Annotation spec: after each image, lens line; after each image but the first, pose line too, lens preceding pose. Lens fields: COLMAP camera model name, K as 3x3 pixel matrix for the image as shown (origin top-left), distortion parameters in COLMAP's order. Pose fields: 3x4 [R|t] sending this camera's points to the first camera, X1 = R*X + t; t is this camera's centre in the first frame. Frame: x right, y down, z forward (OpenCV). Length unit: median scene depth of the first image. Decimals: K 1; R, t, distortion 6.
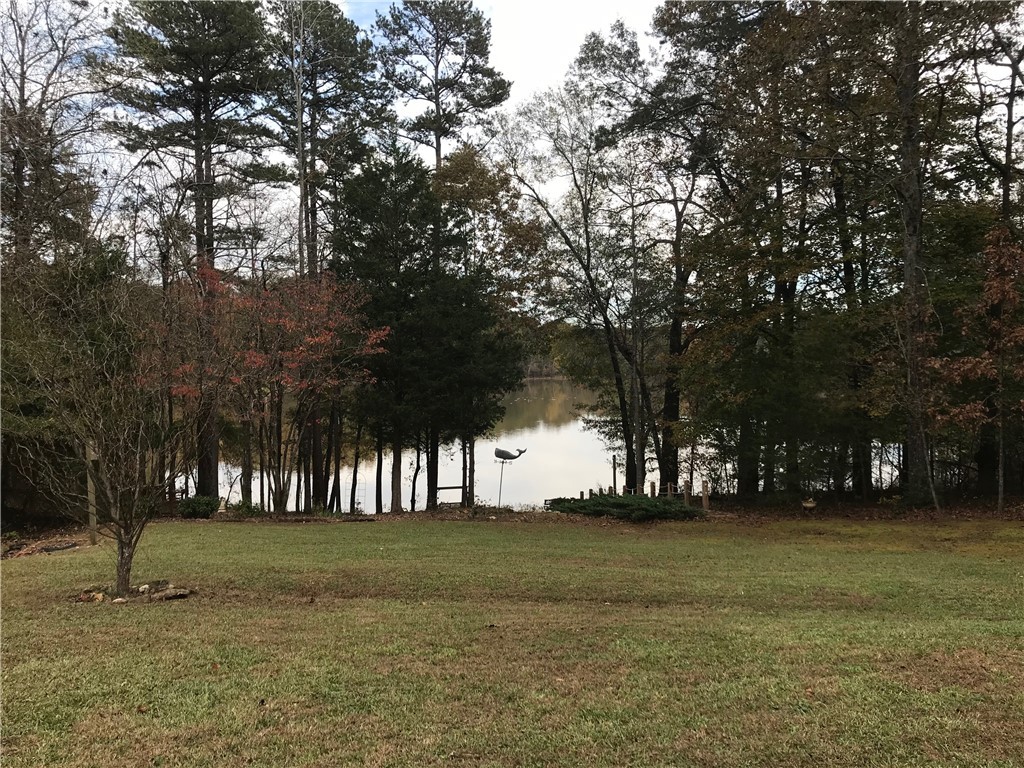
lens RADIAL K [[822.4, 0, 516.9], [0, 822.4, 375.8], [0, 0, 1]] dist [-0.001831, 0.003446]
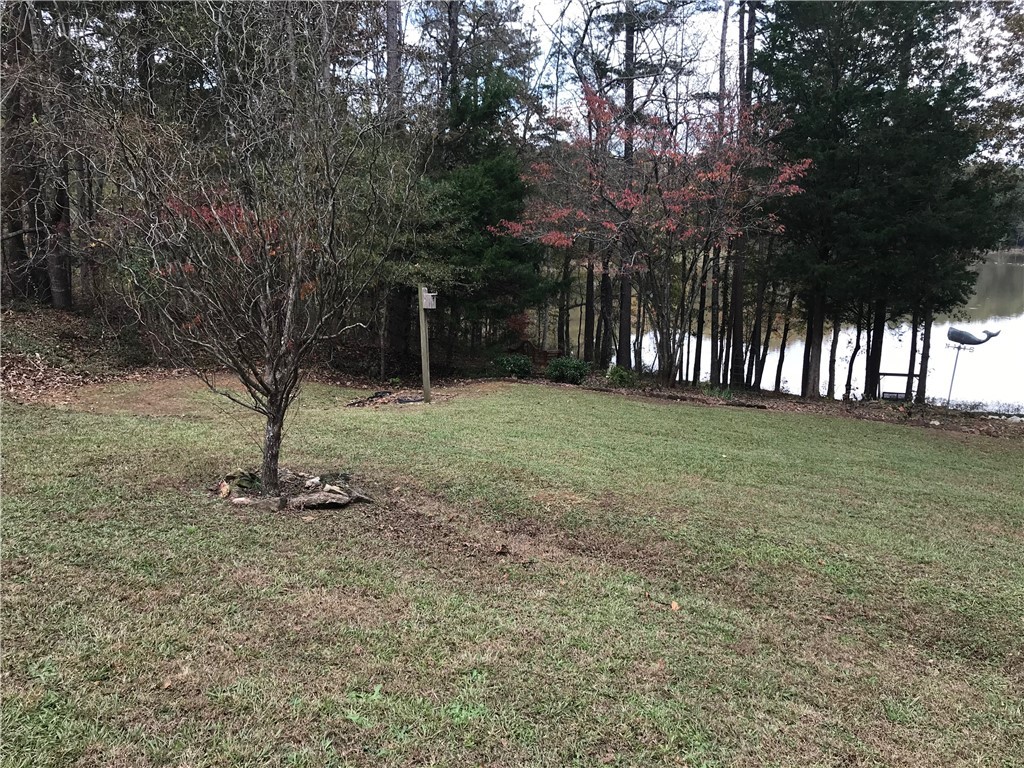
lens RADIAL K [[822.4, 0, 516.9], [0, 822.4, 375.8], [0, 0, 1]] dist [-0.001831, 0.003446]
pose [[0.855924, 0.095961, -0.508119, 0.010743], [-0.015297, 0.986899, 0.160614, 0.012449], [0.516875, -0.129701, 0.846179, 0.118530]]
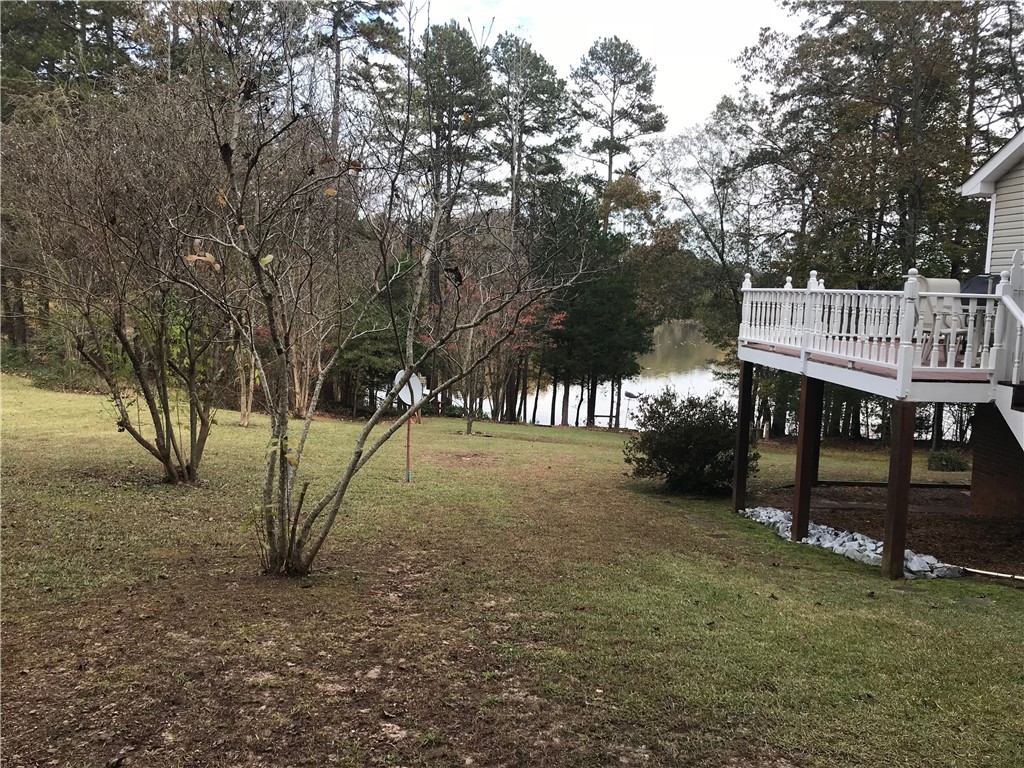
lens RADIAL K [[822.4, 0, 516.9], [0, 822.4, 375.8], [0, 0, 1]] dist [-0.001831, 0.003446]
pose [[0.975992, 0.068542, -0.206742, 0.058289], [-0.051795, 0.995003, 0.085360, -0.041722], [0.211559, -0.072603, 0.974665, -0.378488]]
